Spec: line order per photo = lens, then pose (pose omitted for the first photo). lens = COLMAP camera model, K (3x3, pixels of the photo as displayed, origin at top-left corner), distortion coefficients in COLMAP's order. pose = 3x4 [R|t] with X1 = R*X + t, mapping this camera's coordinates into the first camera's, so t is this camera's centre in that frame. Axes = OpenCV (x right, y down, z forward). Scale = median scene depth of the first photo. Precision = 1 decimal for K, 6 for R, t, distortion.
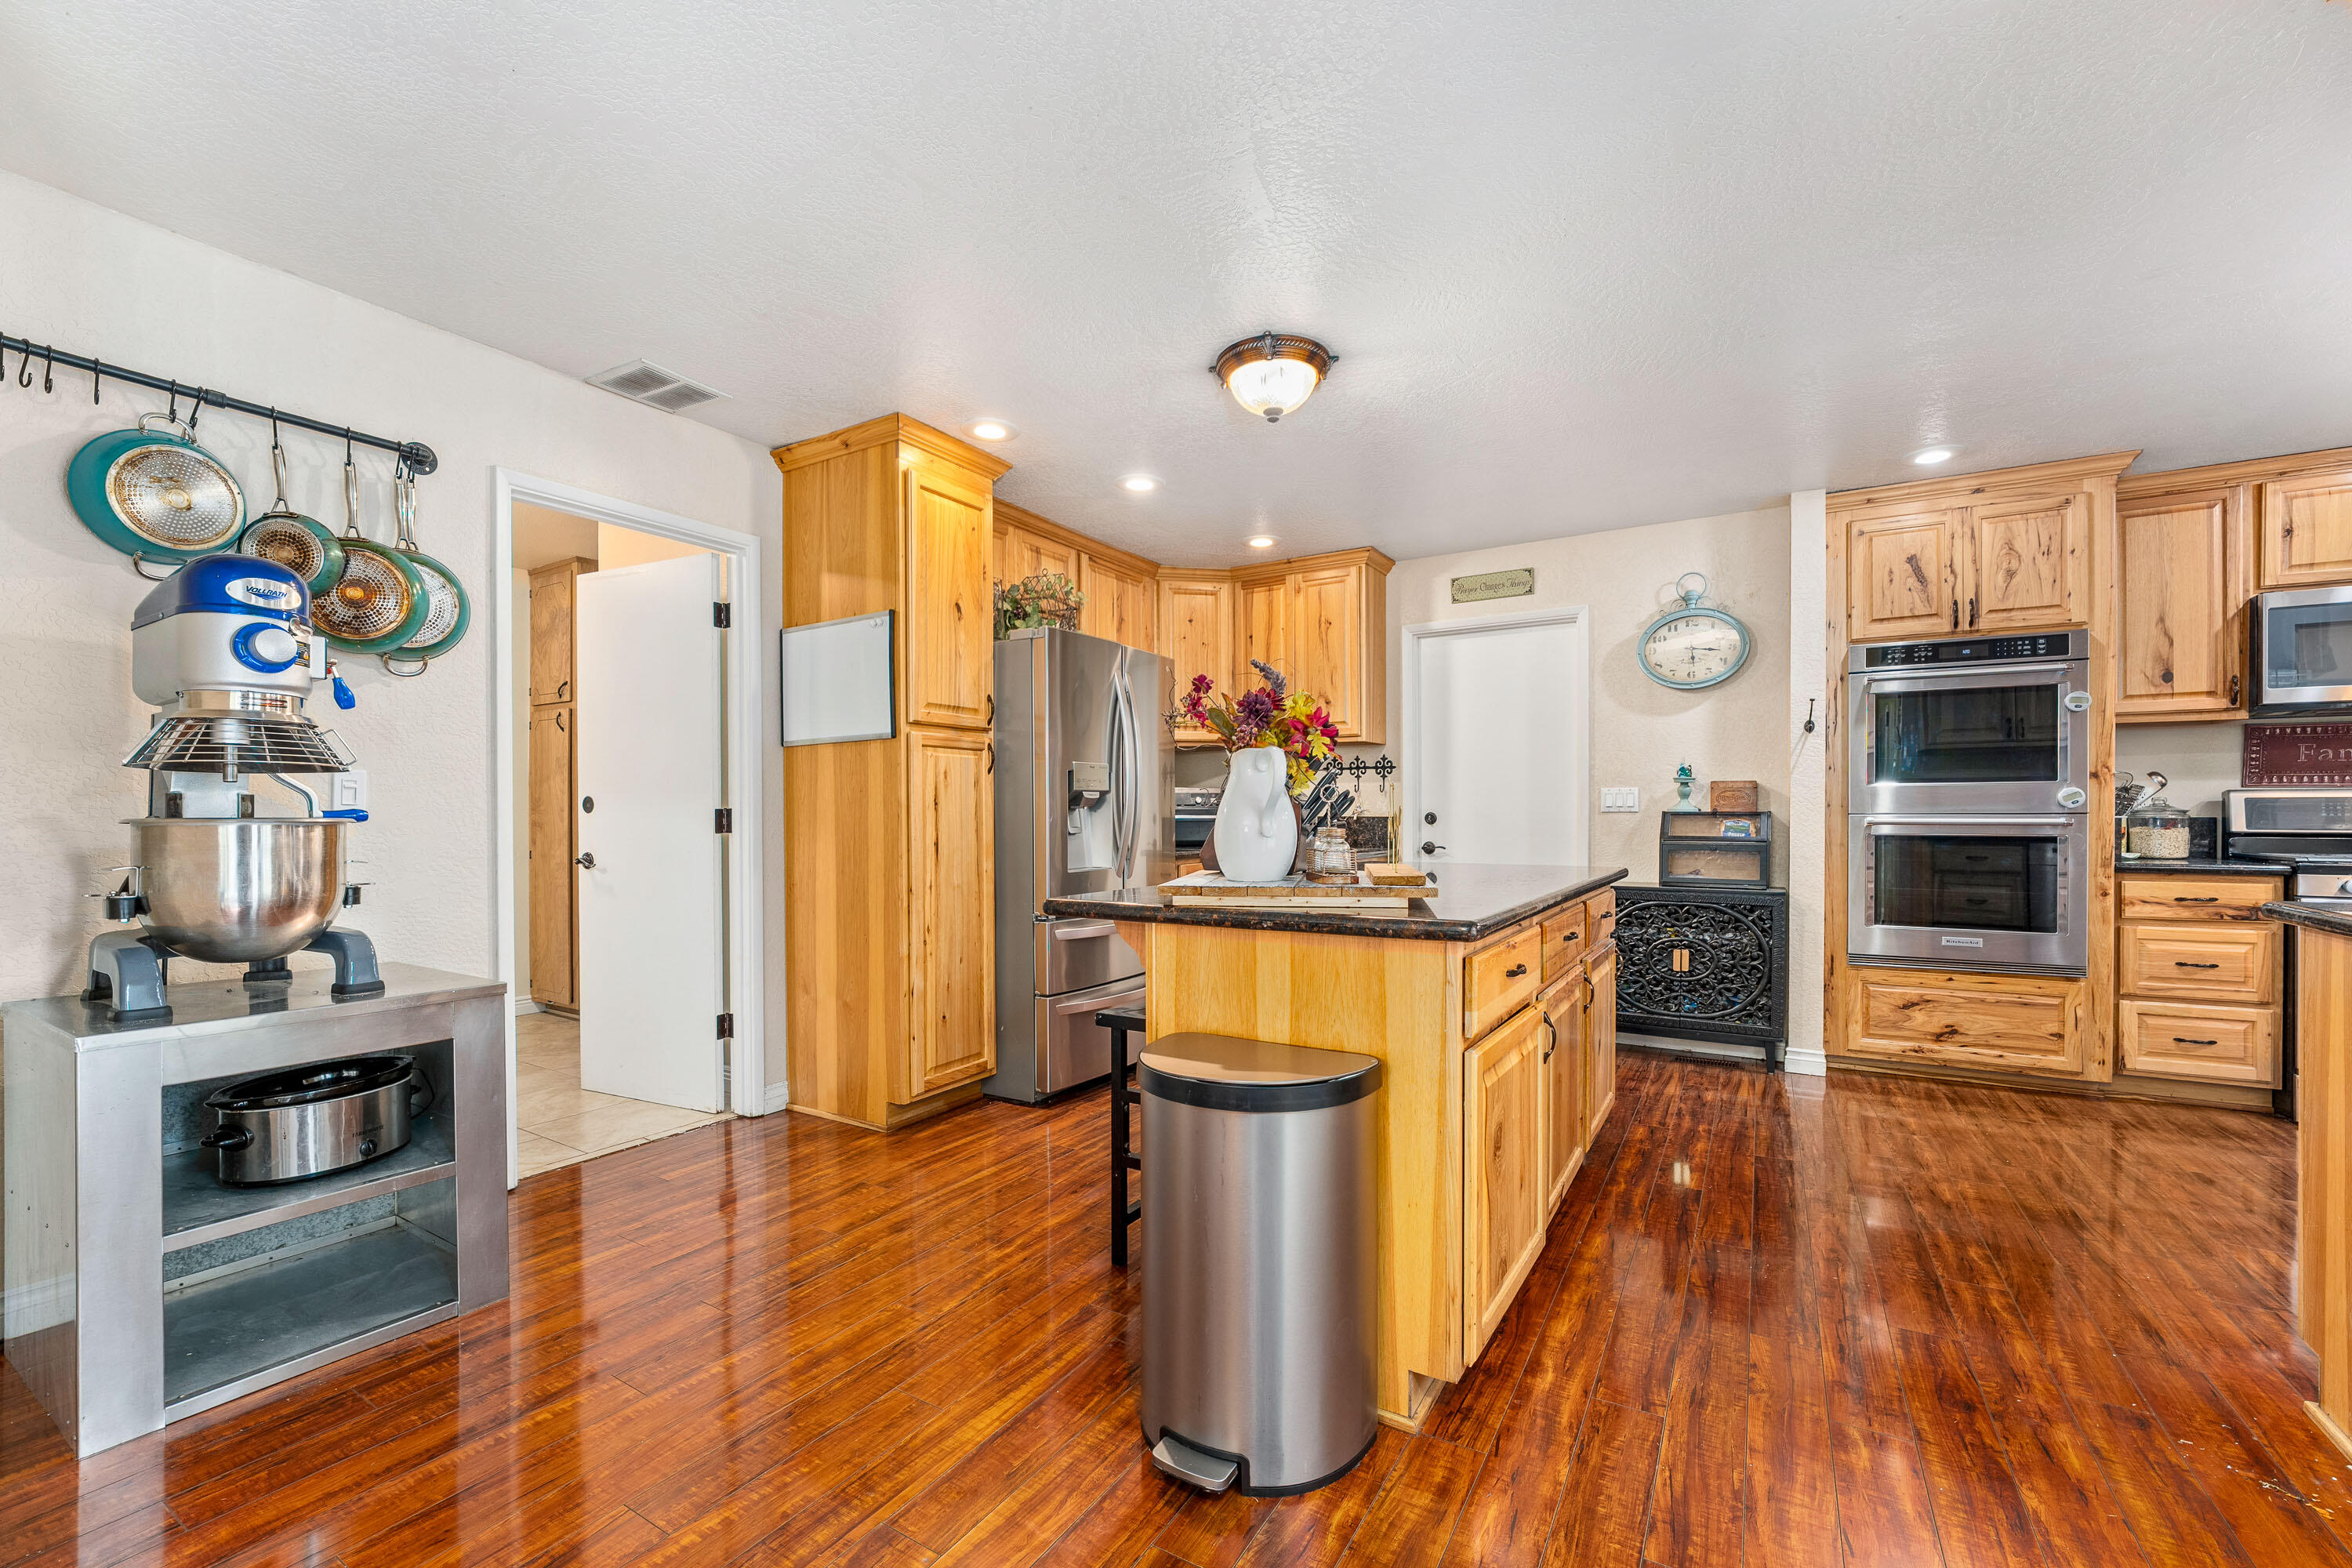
lens RADIAL K [[958.9, 0, 1170.3], [0, 958.9, 826.7], [0, 0, 1]] dist [-0.016009, 0.001416]
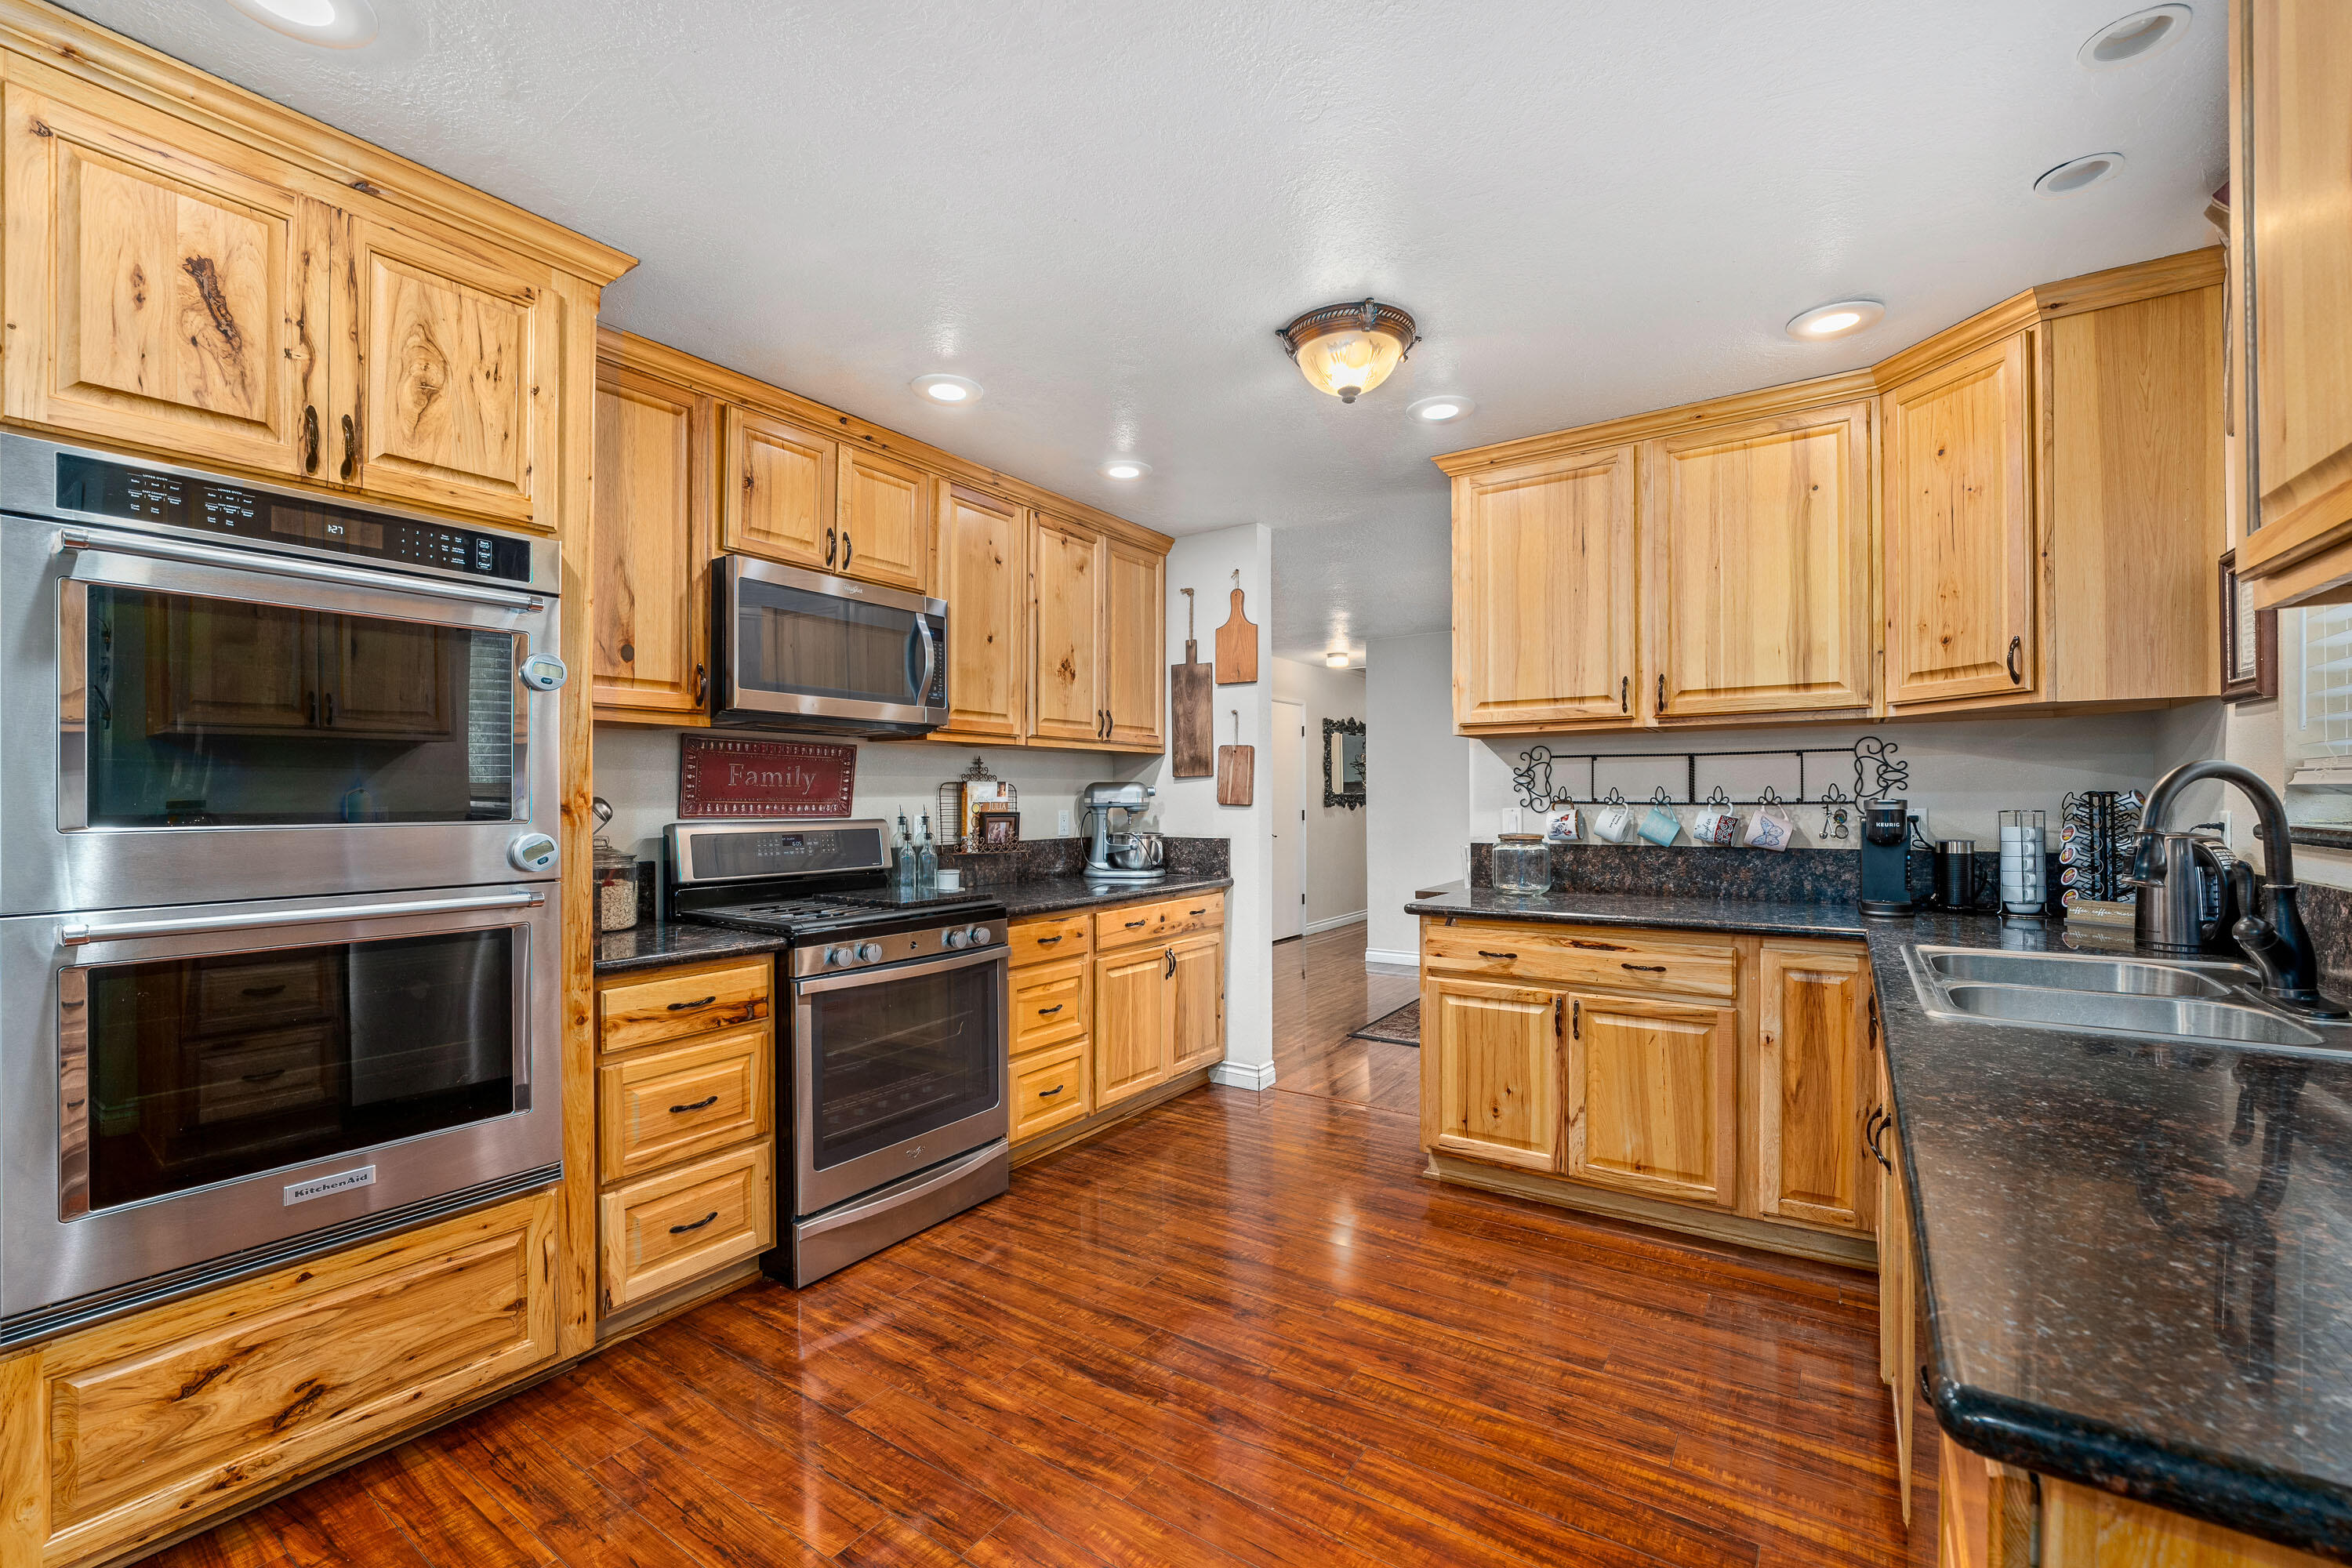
lens RADIAL K [[958.9, 0, 1167.4], [0, 958.9, 794.2], [0, 0, 1]] dist [-0.016009, 0.001416]
pose [[0.041717, 0.004344, 0.999120, 0.424803], [0.012463, 0.999910, -0.004867, -0.054999], [-0.999052, 0.012655, 0.041659, 0.610816]]
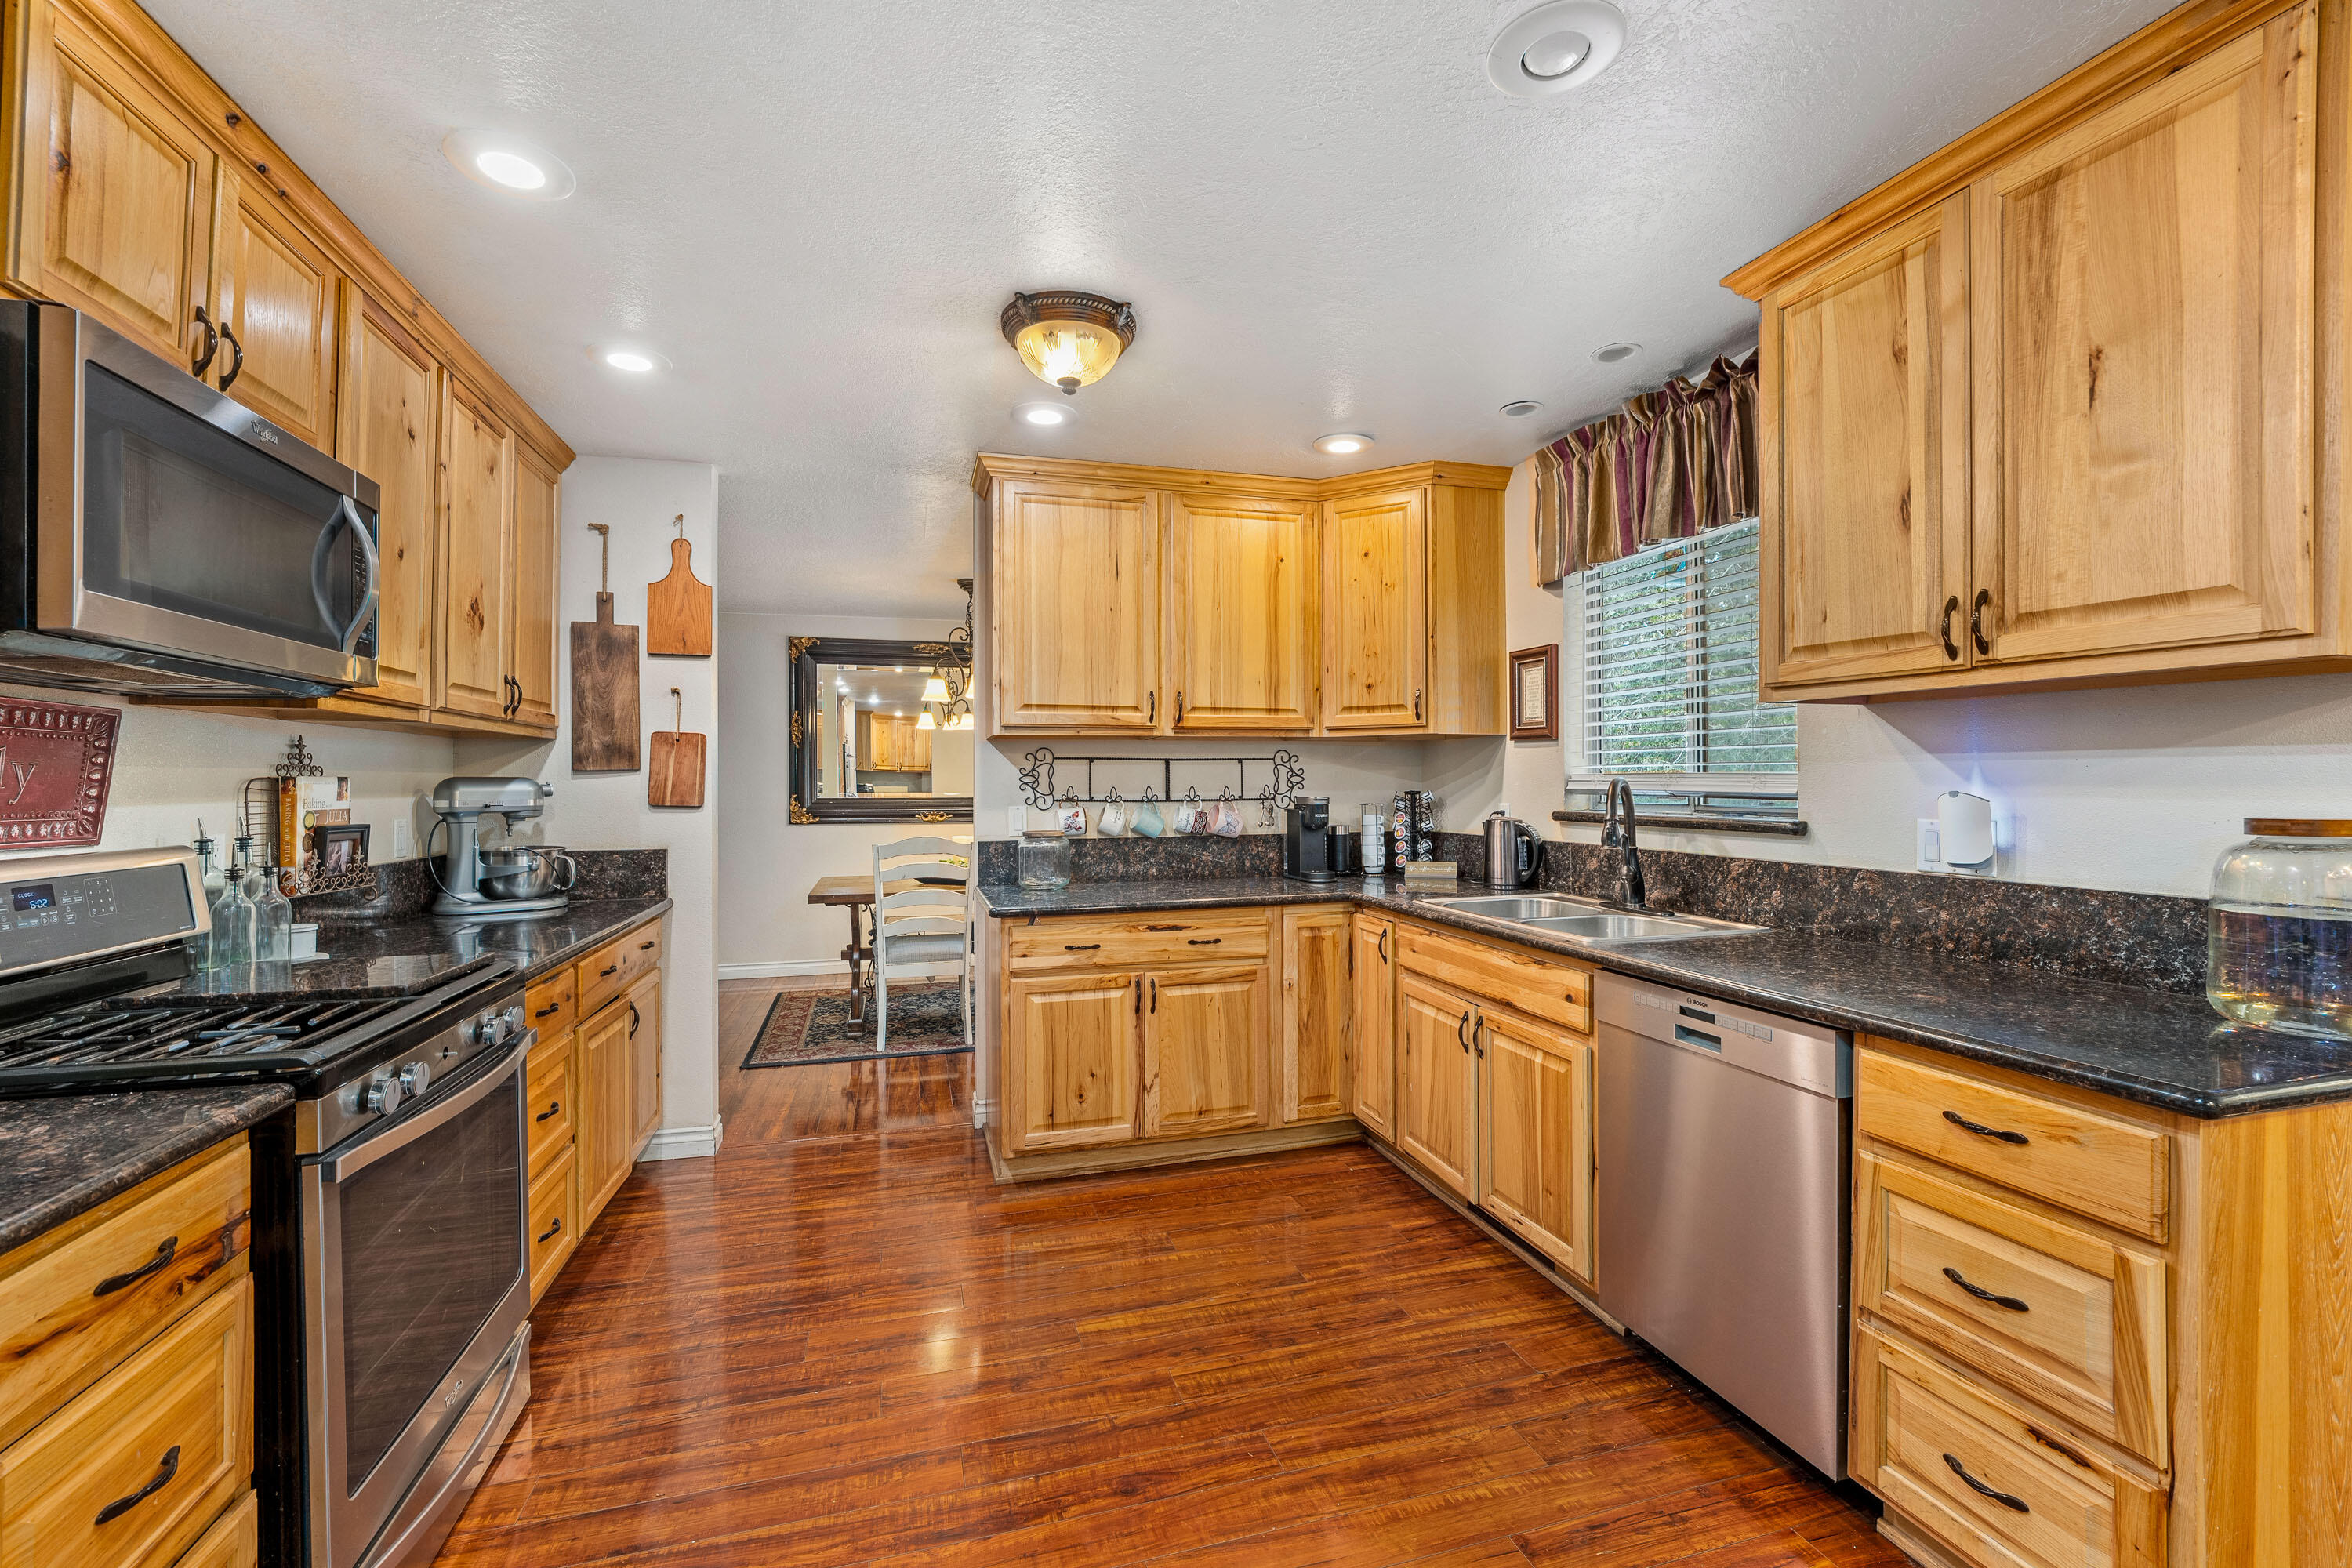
lens RADIAL K [[958.9, 0, 1173.3], [0, 958.9, 776.2], [0, 0, 1]] dist [-0.016009, 0.001416]
pose [[-0.734251, 0.009766, 0.678807, 0.599664], [0.011216, 0.999935, -0.002255, -0.068617], [-0.678785, 0.005958, -0.734313, 0.924606]]
